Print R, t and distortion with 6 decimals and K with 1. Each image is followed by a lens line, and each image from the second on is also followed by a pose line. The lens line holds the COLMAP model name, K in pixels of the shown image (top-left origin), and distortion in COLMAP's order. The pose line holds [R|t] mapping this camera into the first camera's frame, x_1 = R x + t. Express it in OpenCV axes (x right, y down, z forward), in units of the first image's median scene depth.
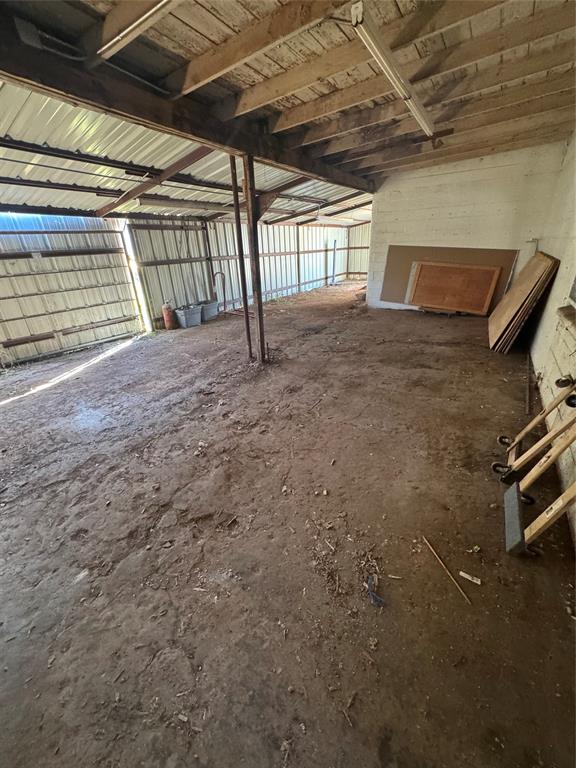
lens RADIAL K [[306.1, 0, 291.6], [0, 306.1, 383.1], [0, 0, 1]] dist [-0.002894, 0.000256]
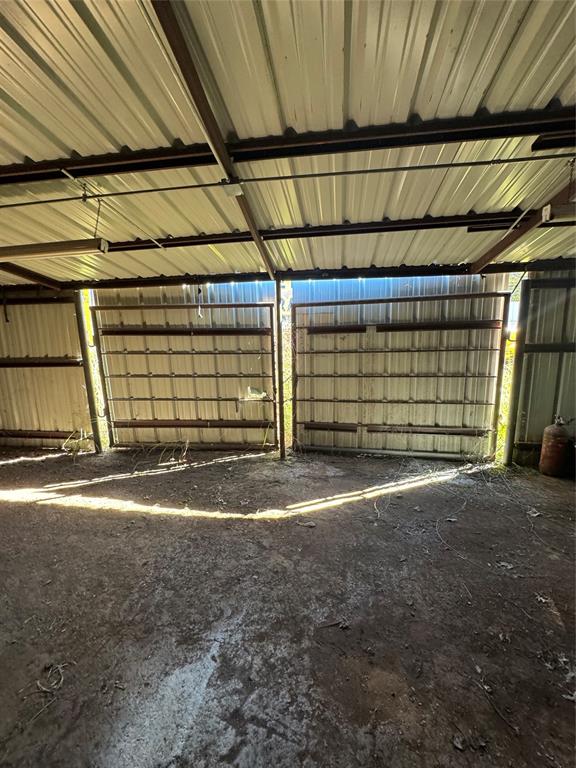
lens RADIAL K [[306.1, 0, 288.6], [0, 306.1, 382.7], [0, 0, 1]] dist [-0.002894, 0.000256]
pose [[0.406593, 0.176224, -0.896452, -0.195821], [-0.369925, 0.928943, 0.014828, -0.215182], [0.835367, 0.325591, 0.442892, 0.499596]]
